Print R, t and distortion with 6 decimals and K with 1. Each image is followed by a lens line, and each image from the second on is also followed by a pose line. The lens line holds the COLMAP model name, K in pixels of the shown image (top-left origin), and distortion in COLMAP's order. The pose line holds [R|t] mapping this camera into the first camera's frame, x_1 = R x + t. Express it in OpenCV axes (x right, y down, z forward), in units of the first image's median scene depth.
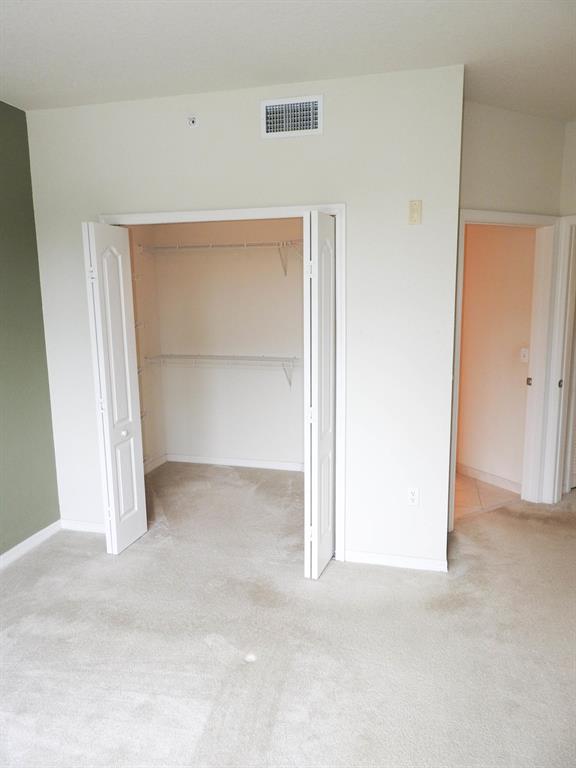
lens RADIAL K [[554.8, 0, 288.0], [0, 554.8, 384.0], [0, 0, 1]] dist [0.017204, -0.000917]
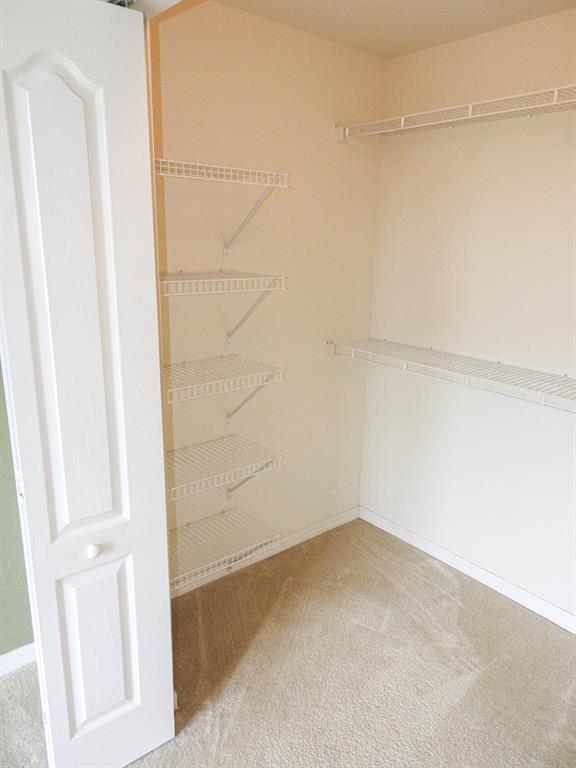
lens RADIAL K [[554.8, 0, 288.0], [0, 554.8, 384.0], [0, 0, 1]] dist [0.017204, -0.000917]
pose [[0.815940, 0.182599, -0.548543, 0.025904], [-0.130788, 0.982514, 0.132516, -0.100970], [0.563149, -0.036382, 0.825554, 0.708595]]
